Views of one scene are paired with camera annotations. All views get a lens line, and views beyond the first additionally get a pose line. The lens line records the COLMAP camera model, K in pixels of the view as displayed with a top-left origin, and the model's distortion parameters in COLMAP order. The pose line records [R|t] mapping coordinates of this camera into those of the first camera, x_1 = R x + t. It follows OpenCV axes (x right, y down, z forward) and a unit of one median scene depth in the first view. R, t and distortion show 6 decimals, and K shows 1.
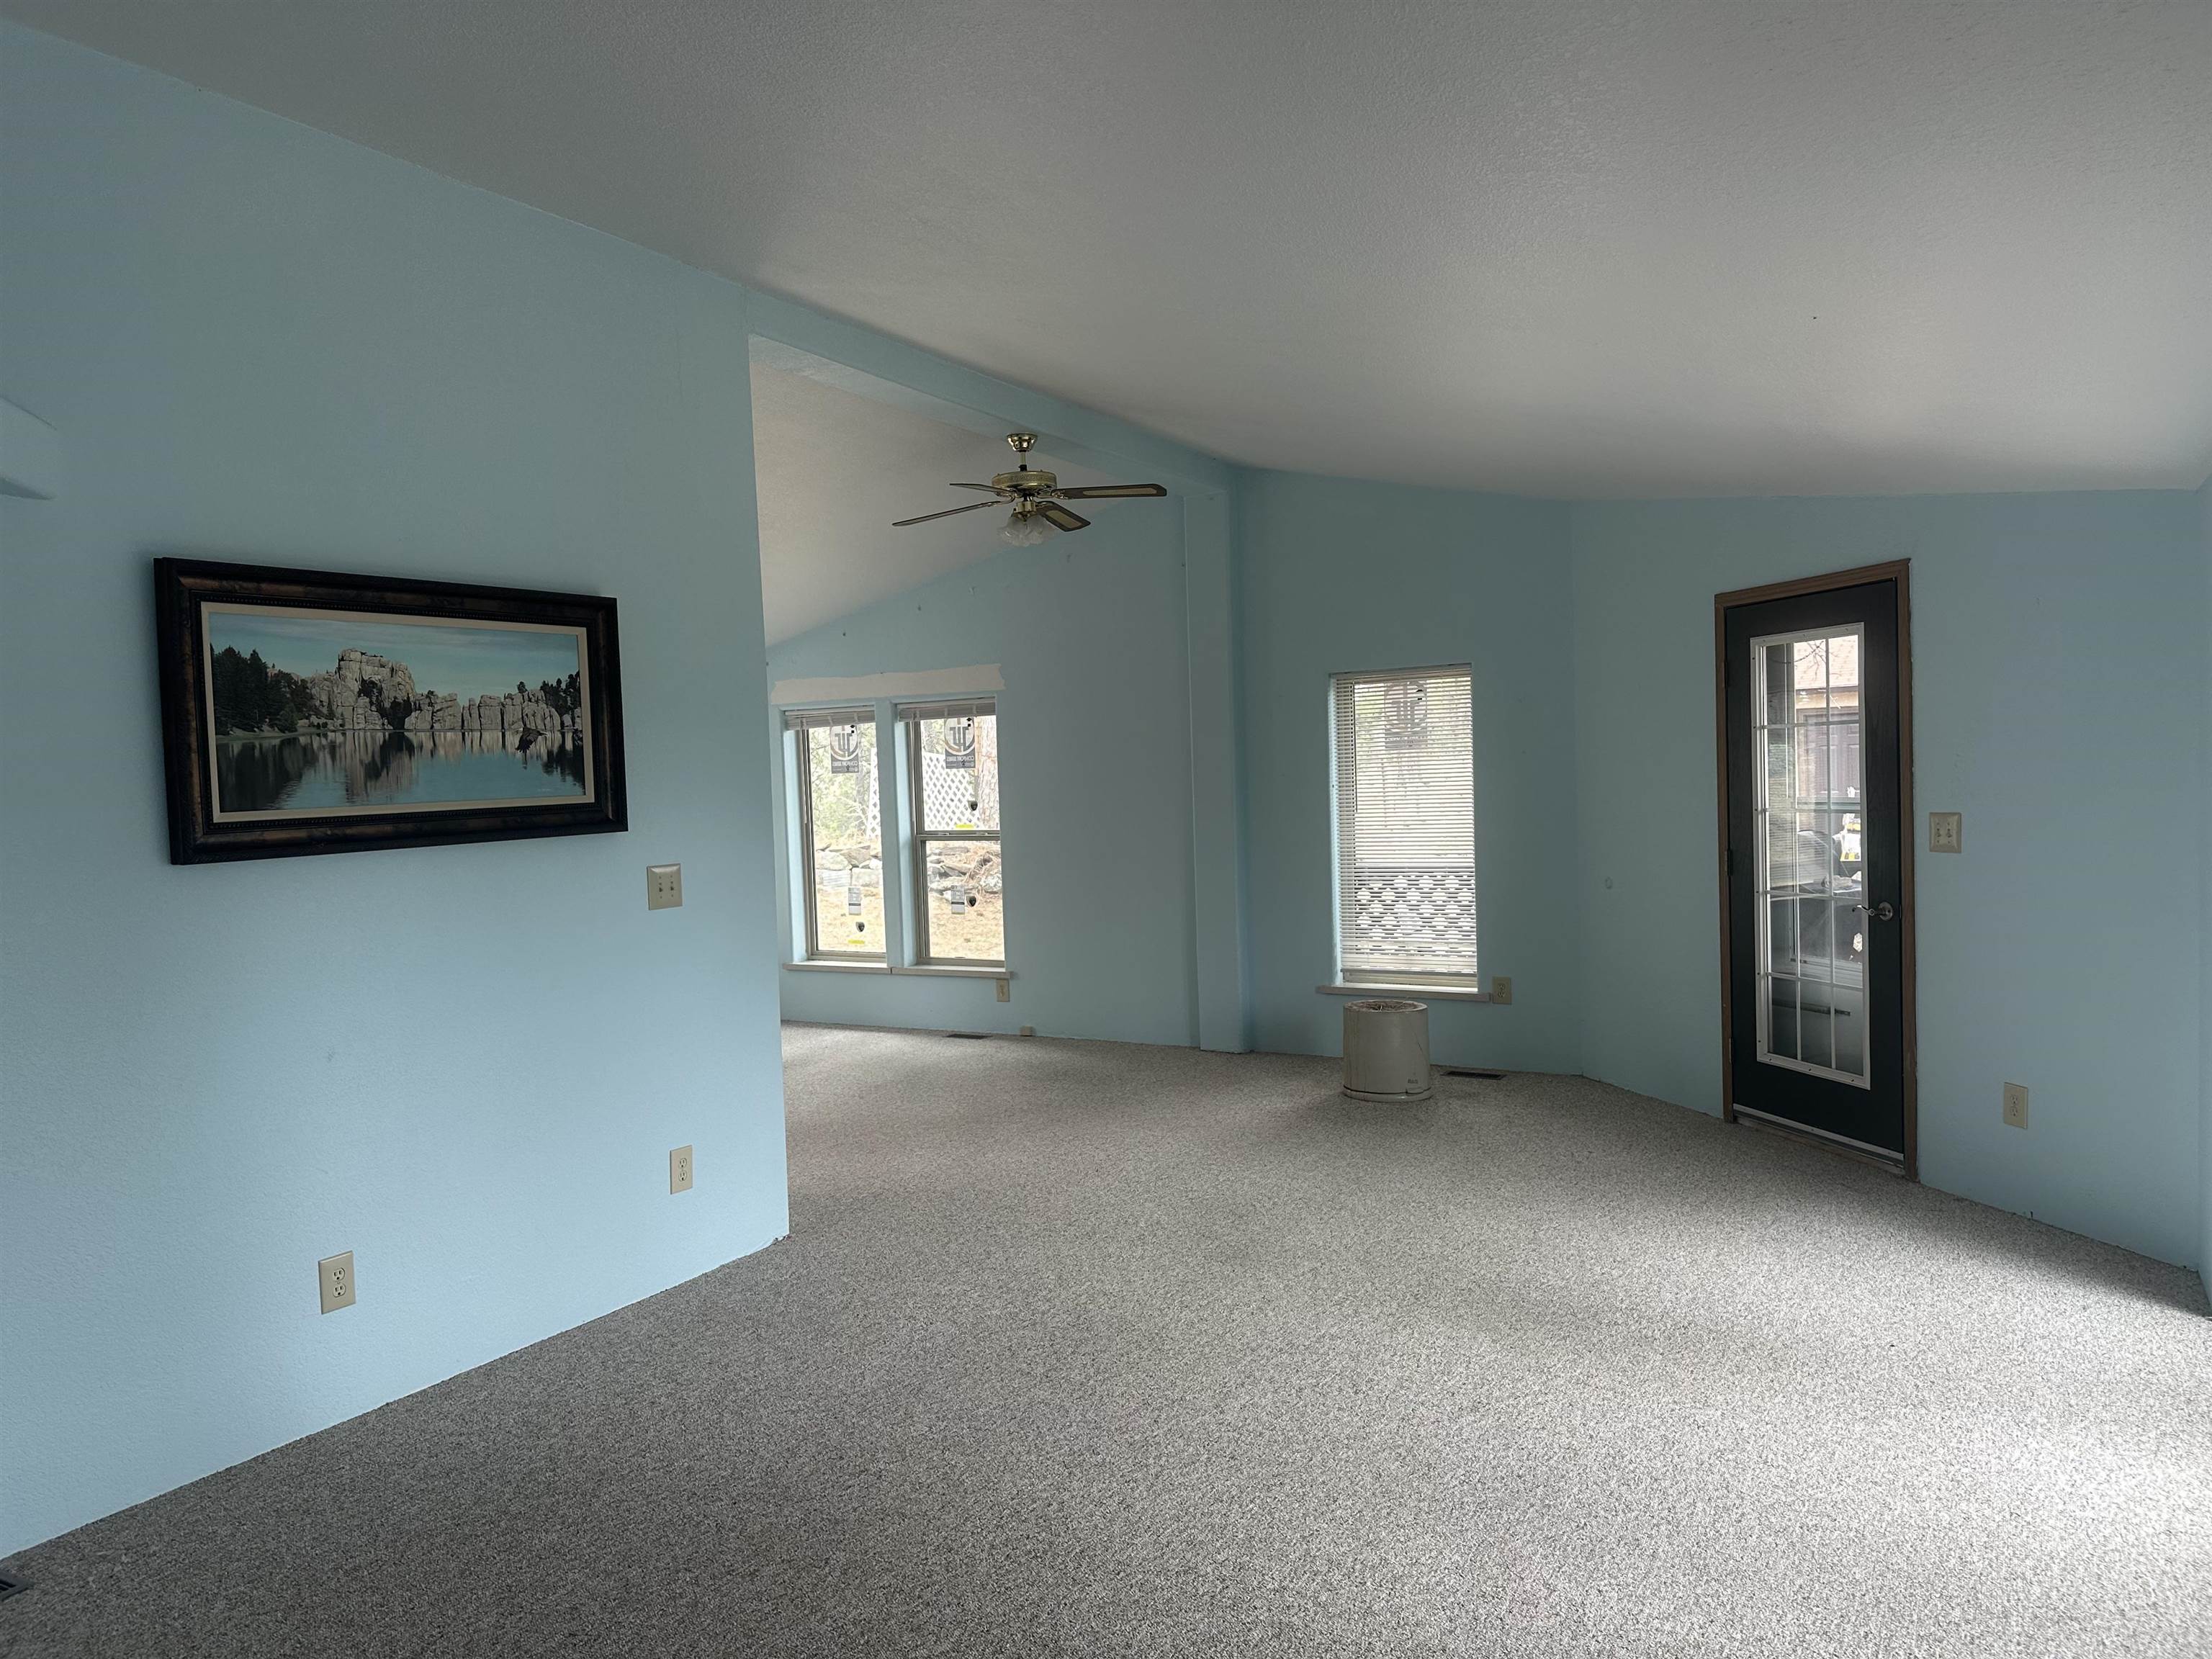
lens RADIAL K [[1482.4, 0, 1106.0], [0, 1482.4, 829.5], [0, 0, 1]] dist [0.000599, 0.000105]
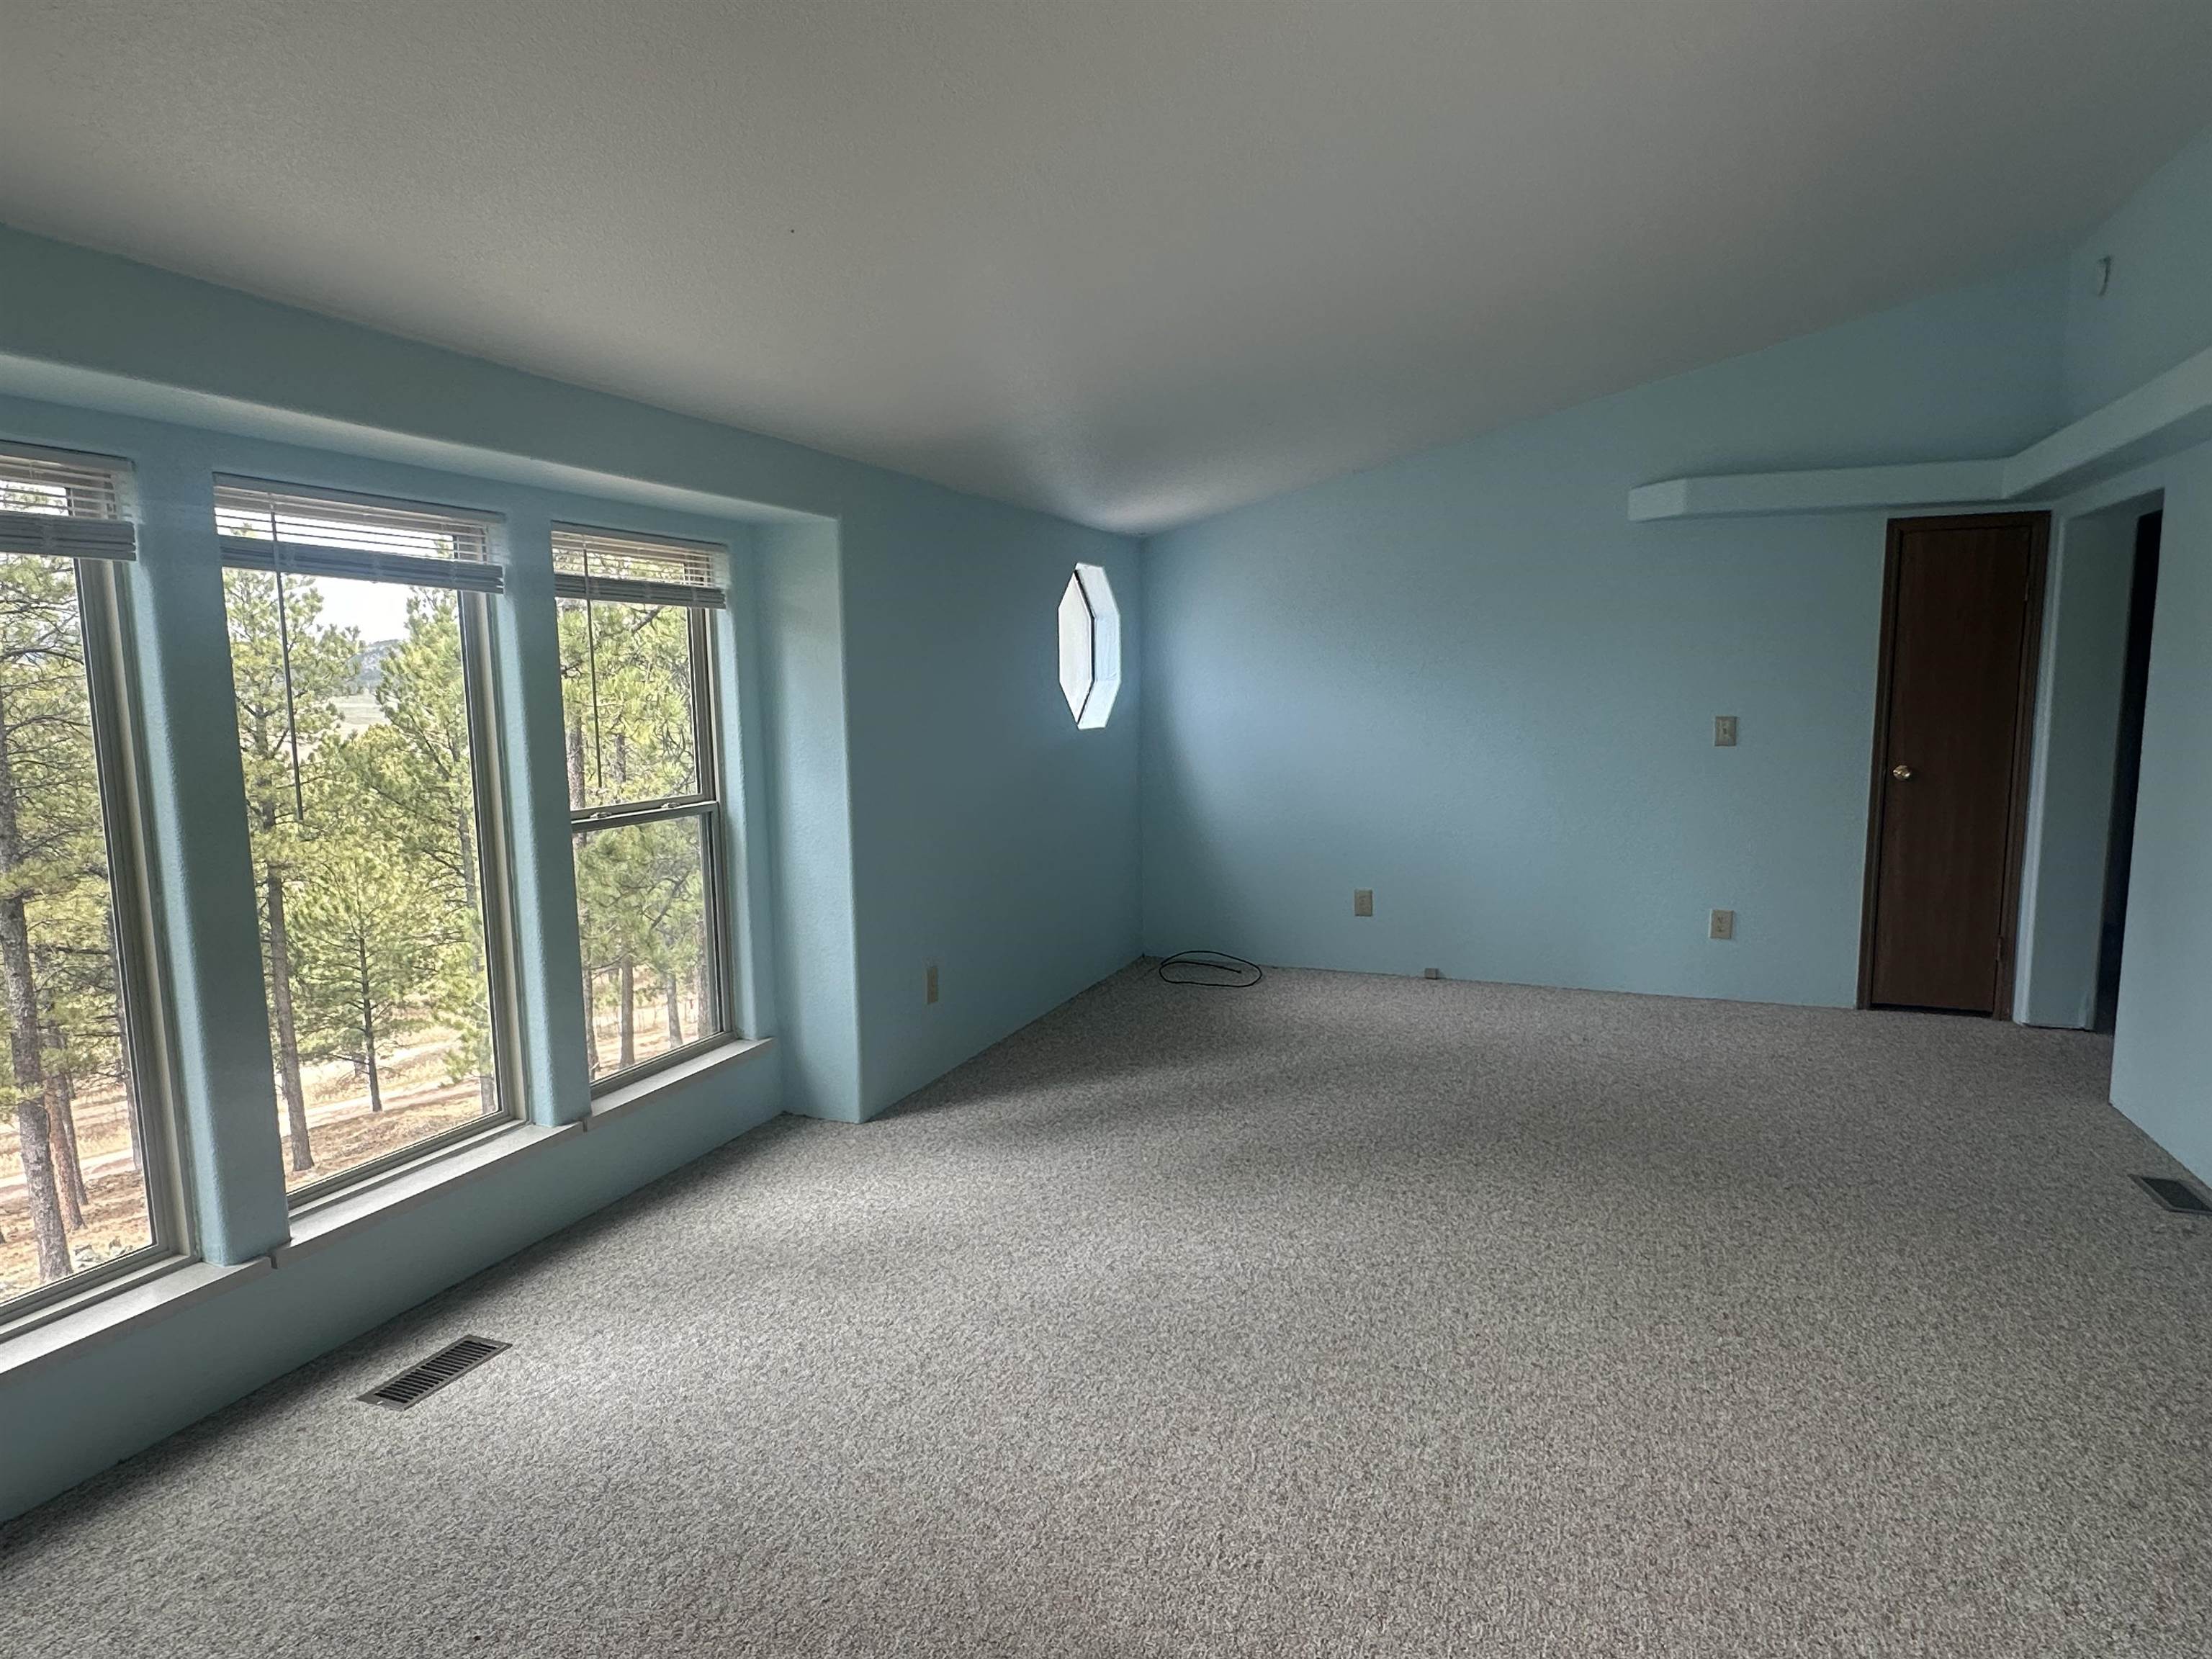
lens RADIAL K [[1261.6, 0, 1106.0], [0, 1261.6, 829.5], [0, 0, 1]] dist [0.000157, 0.000005]
pose [[-0.985404, 0.073123, -0.153725, 0.240030], [0.046230, 0.984055, 0.171749, -0.049911], [0.163833, 0.162136, -0.973073, 1.098351]]
